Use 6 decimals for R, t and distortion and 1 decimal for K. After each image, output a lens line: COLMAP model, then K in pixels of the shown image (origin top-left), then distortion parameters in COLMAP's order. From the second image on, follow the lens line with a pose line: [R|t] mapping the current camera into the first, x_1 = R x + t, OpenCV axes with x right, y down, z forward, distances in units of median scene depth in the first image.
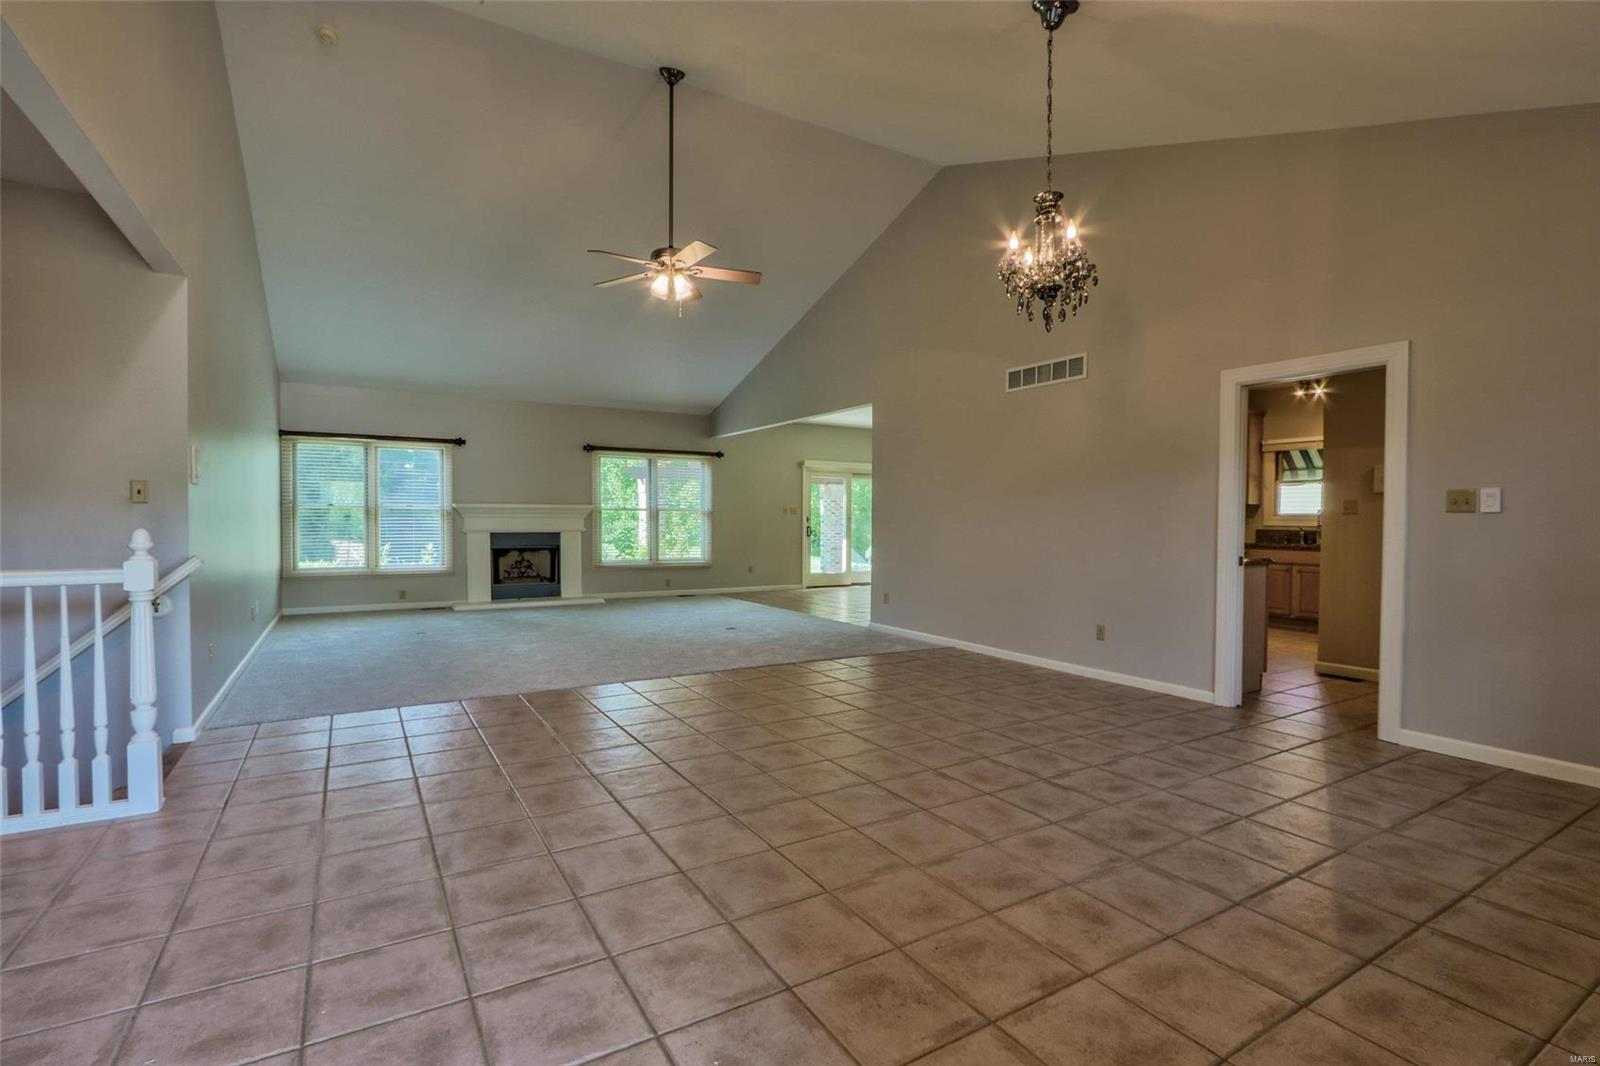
lens RADIAL K [[741.2, 0, 787.1], [0, 741.2, 533.4], [0, 0, 1]] dist [-0.020490, 0.001399]
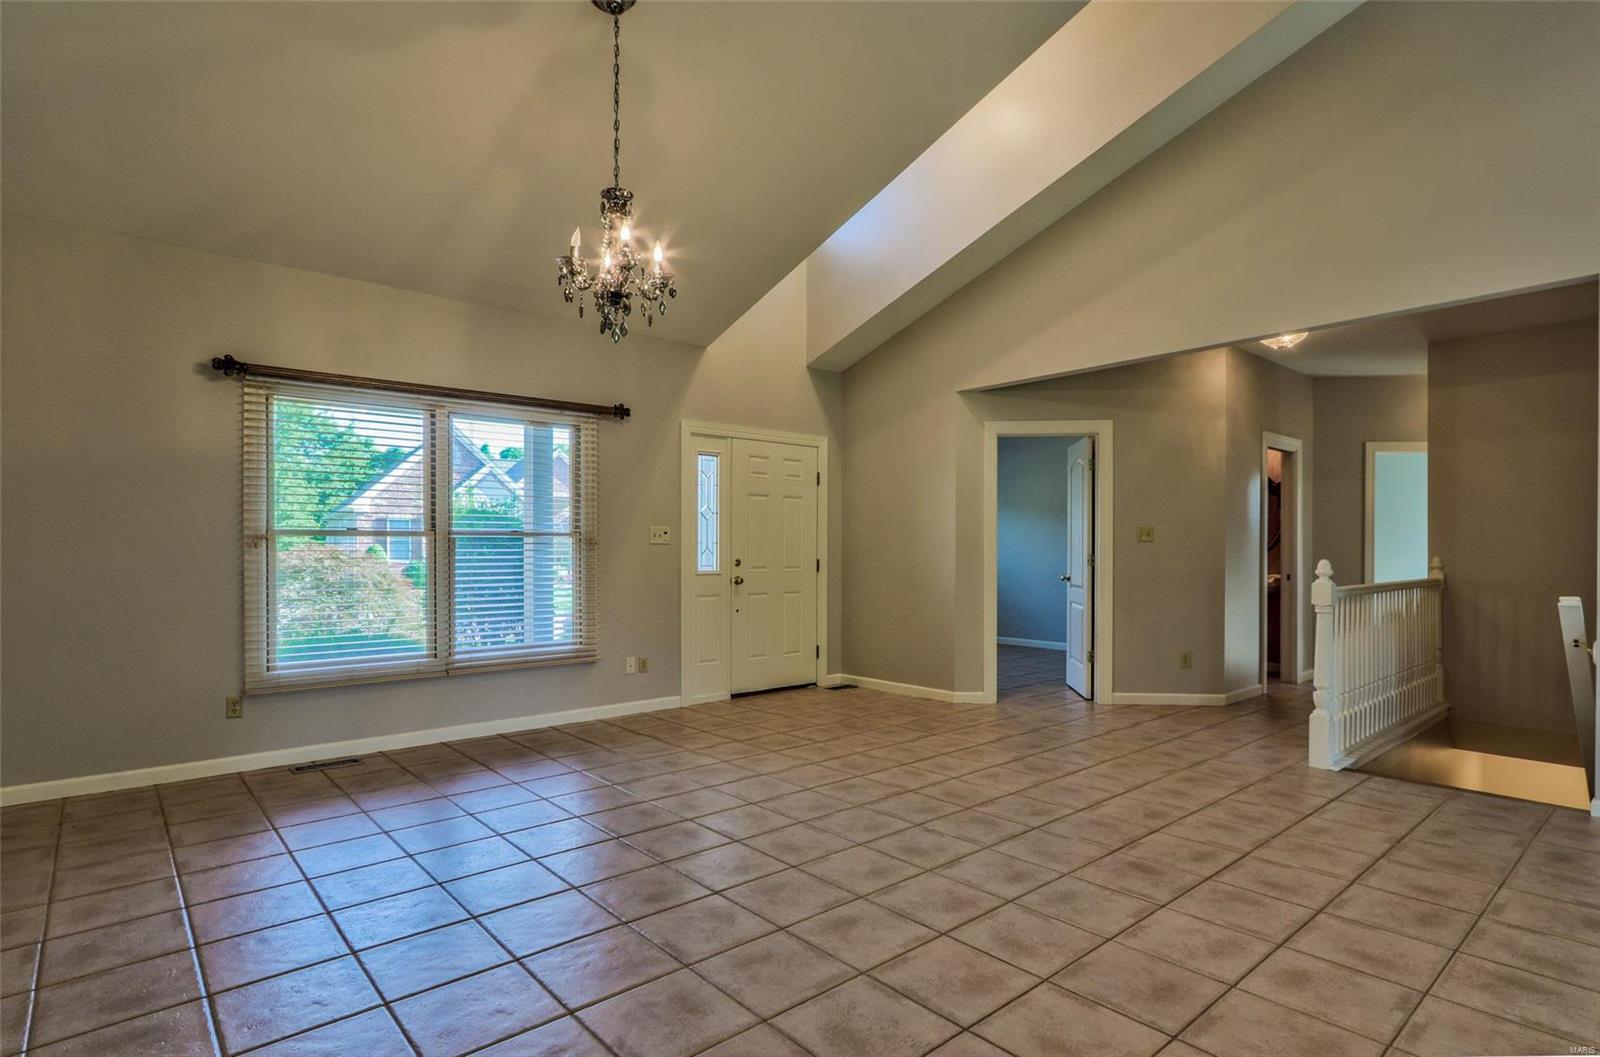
lens RADIAL K [[817.0, 0, 794.3], [0, 817.0, 553.2], [0, 0, 1]] dist [-0.002893, 0.000087]
pose [[-0.983494, -0.006136, -0.180836, 0.115262], [-0.010933, 0.999614, 0.025539, -0.015405], [0.180610, 0.027094, -0.983182, 0.731447]]
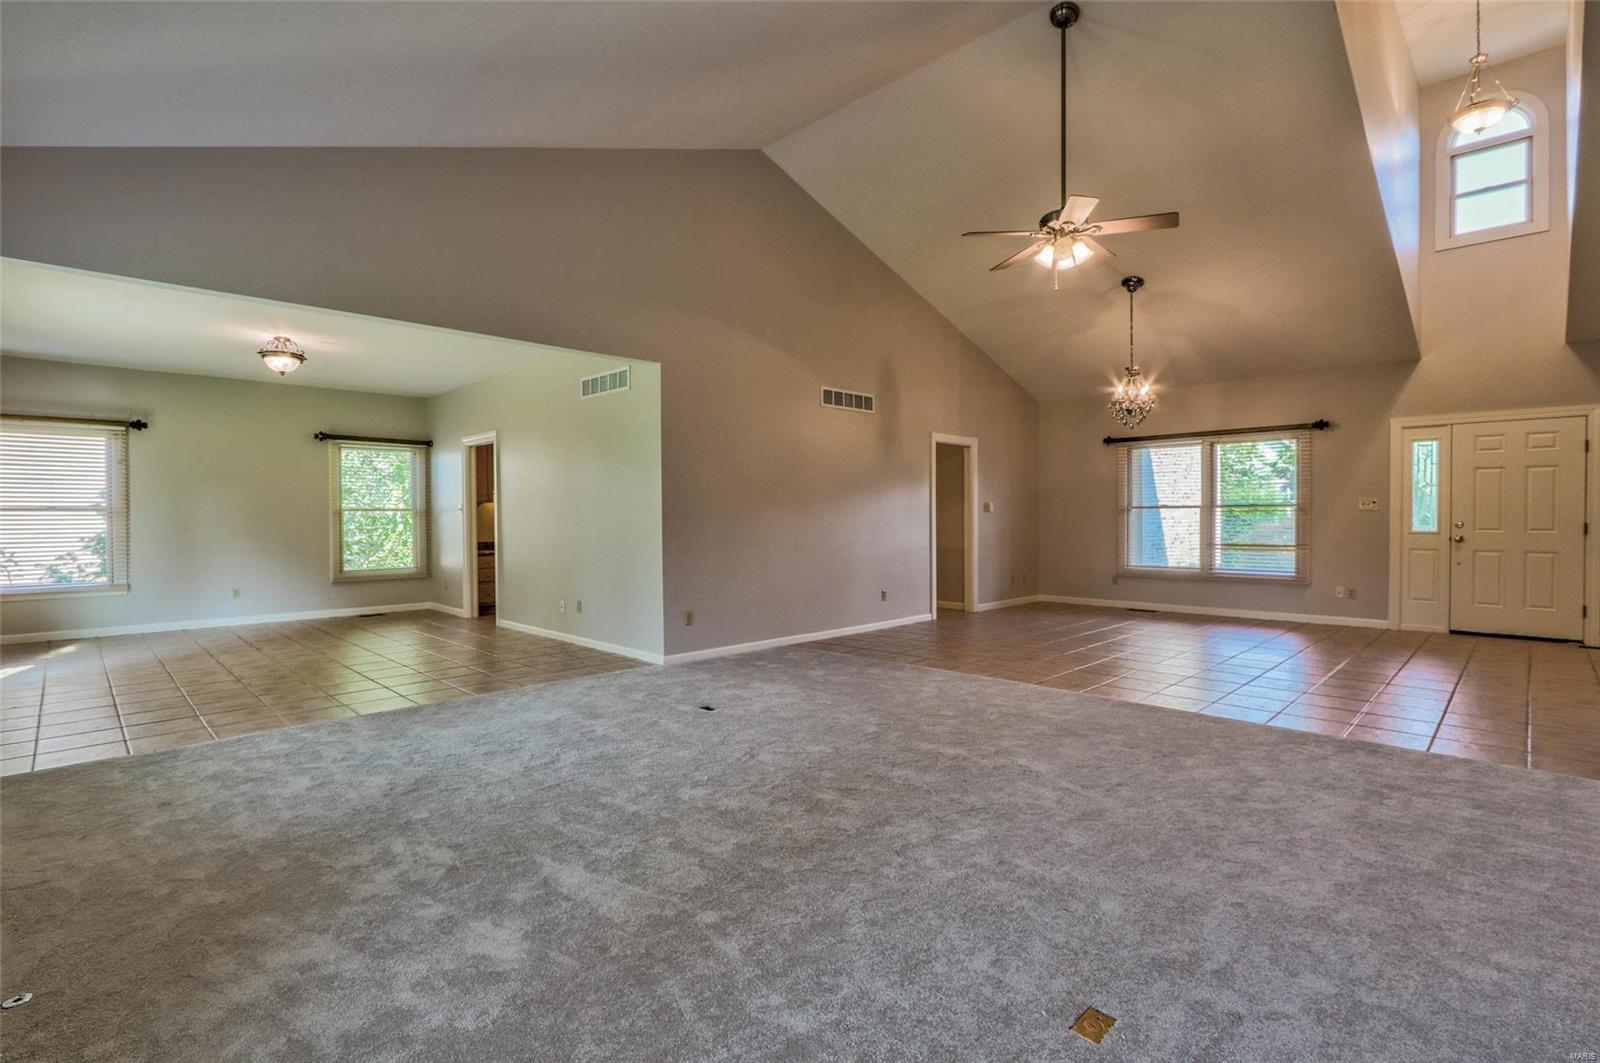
lens RADIAL K [[753.7, 0, 792.6], [0, 753.7, 526.7], [0, 0, 1]] dist [-0.013616, 0.006661]
pose [[-0.251889, -0.020102, 0.967547, -0.560779], [0.024931, 0.999318, 0.027253, -0.025871], [-0.967435, 0.030987, -0.251216, 0.917137]]
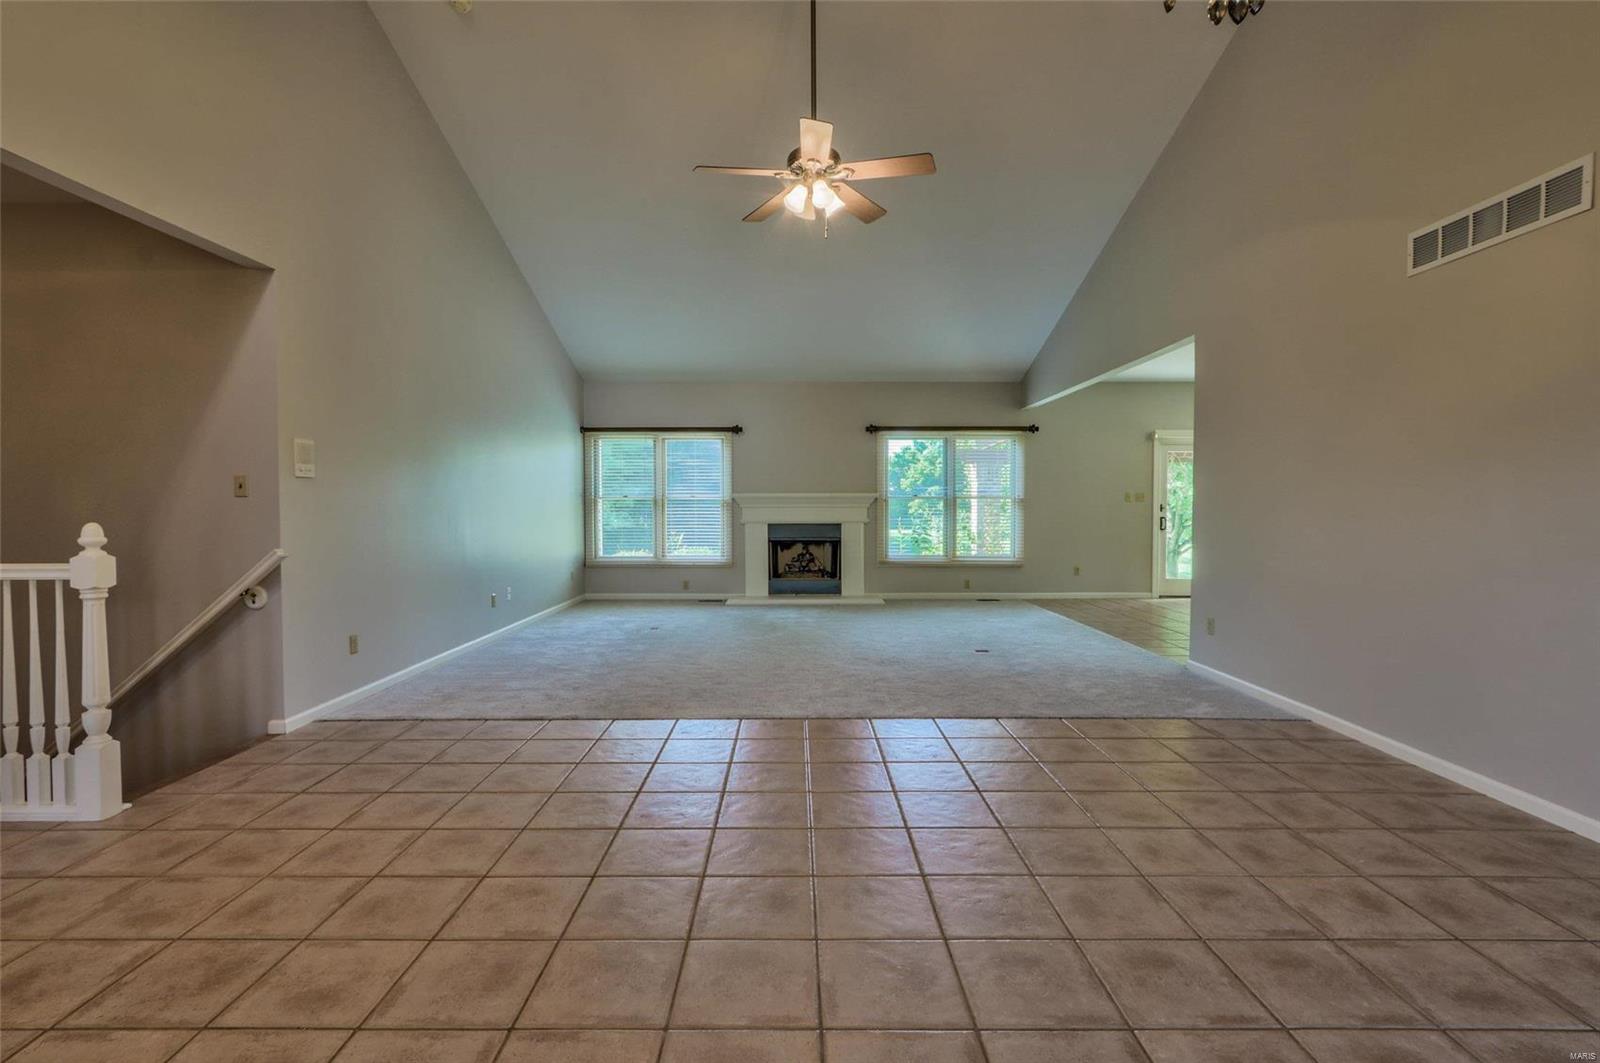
lens RADIAL K [[753.7, 0, 792.6], [0, 753.7, 526.7], [0, 0, 1]] dist [-0.013616, 0.006661]
pose [[0.860327, 0.007737, -0.509683, 0.128456], [-0.004914, 0.999964, 0.006885, -0.004197], [0.509718, -0.003419, 0.860335, 0.196439]]
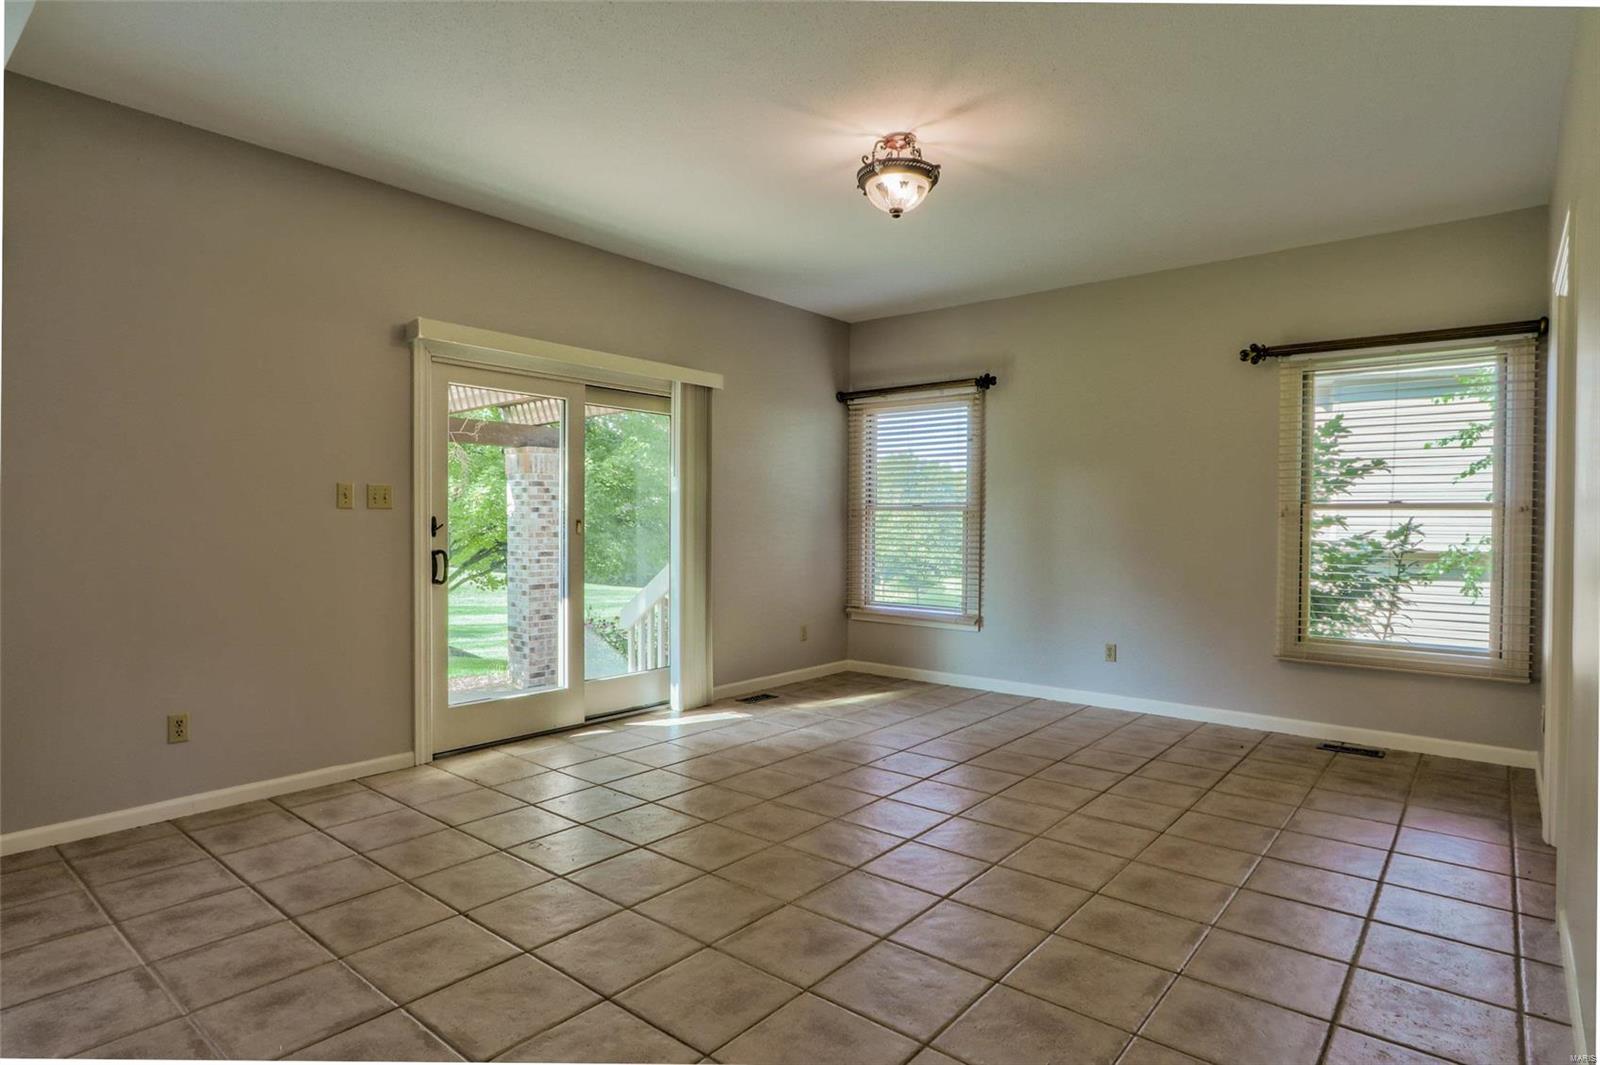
lens RADIAL K [[850.2, 0, 791.5], [0, 850.2, 532.3], [0, 0, 1]] dist [-0.000553, 0.000111]
pose [[0.940715, -0.001890, 0.339194, 0.062044], [0.004167, 0.999973, -0.005985, -0.018910], [-0.339174, 0.007043, 0.940697, 0.863942]]
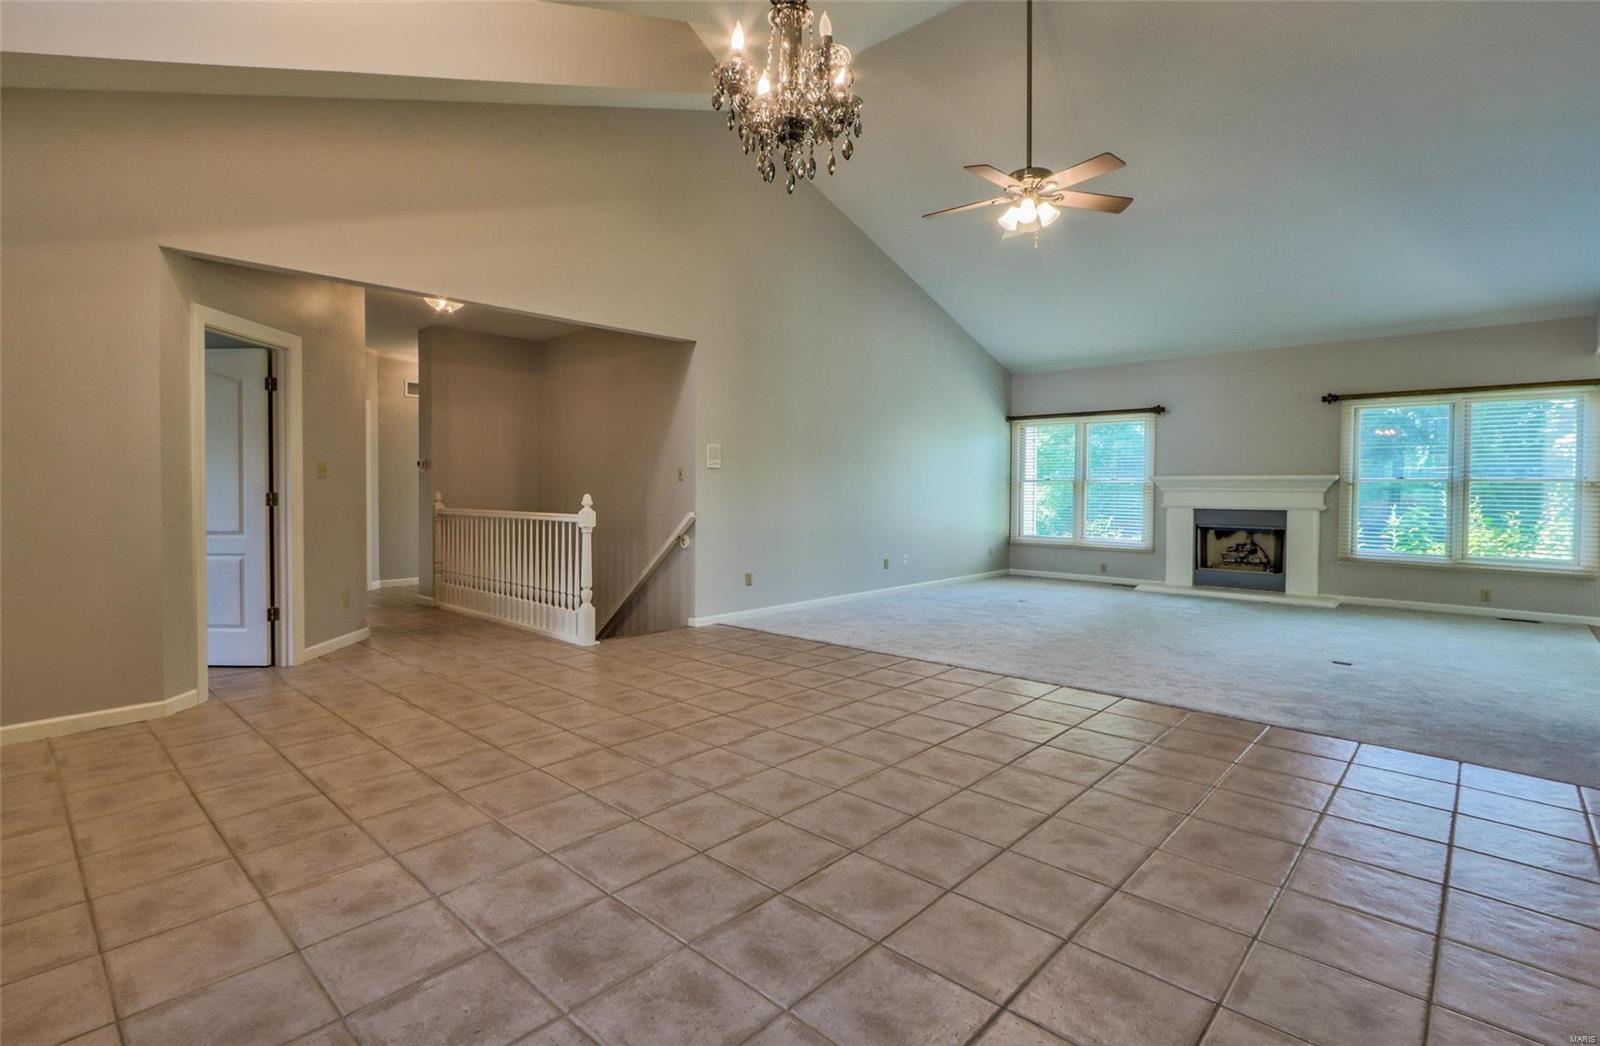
lens RADIAL K [[757.9, 0, 777.8], [0, 757.9, 504.5], [0, 0, 1]] dist [-0.002513, 0.000681]
pose [[0.275864, 0.018463, -0.961019, 0.355297], [-0.024515, 0.999625, 0.012167, -0.005087], [0.960884, 0.020203, 0.276213, 0.294330]]
